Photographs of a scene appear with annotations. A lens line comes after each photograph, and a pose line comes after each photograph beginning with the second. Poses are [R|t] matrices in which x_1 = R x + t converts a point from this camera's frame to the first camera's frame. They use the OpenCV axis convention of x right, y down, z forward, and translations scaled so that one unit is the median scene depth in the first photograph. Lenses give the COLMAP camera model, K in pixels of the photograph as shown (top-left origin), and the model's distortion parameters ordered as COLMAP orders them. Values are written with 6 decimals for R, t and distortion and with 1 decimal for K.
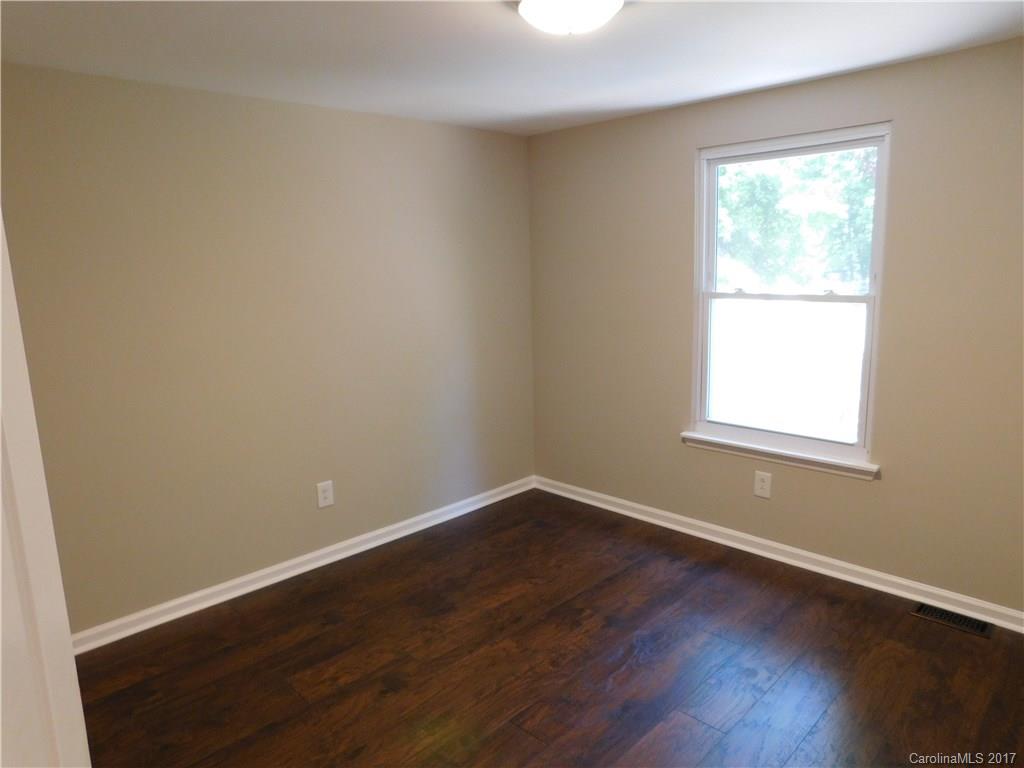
lens RADIAL K [[668.6, 0, 512.0], [0, 668.6, 384.0], [0, 0, 1]] dist [-0.061011, 0.022956]
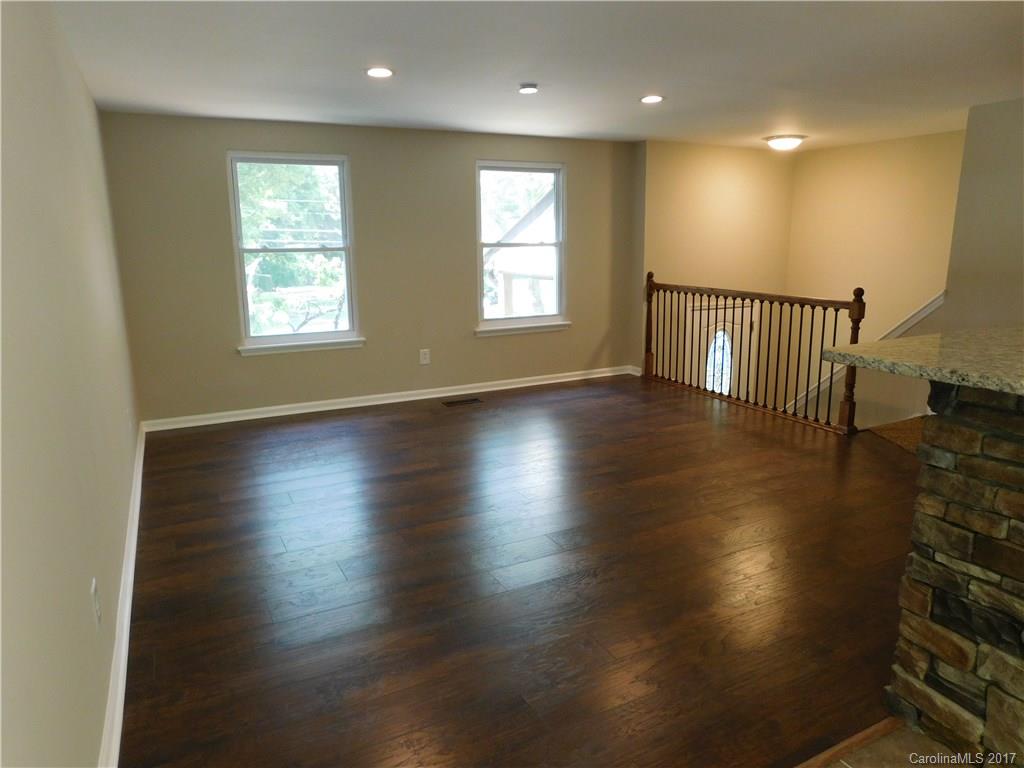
lens RADIAL K [[668.6, 0, 512.0], [0, 668.6, 384.0], [0, 0, 1]] dist [-0.061011, 0.022956]
pose [[0.314001, -0.207734, 0.926418, -1.478946], [0.156135, 0.973783, 0.165434, -0.063496], [-0.936496, 0.092700, 0.338203, 0.409974]]
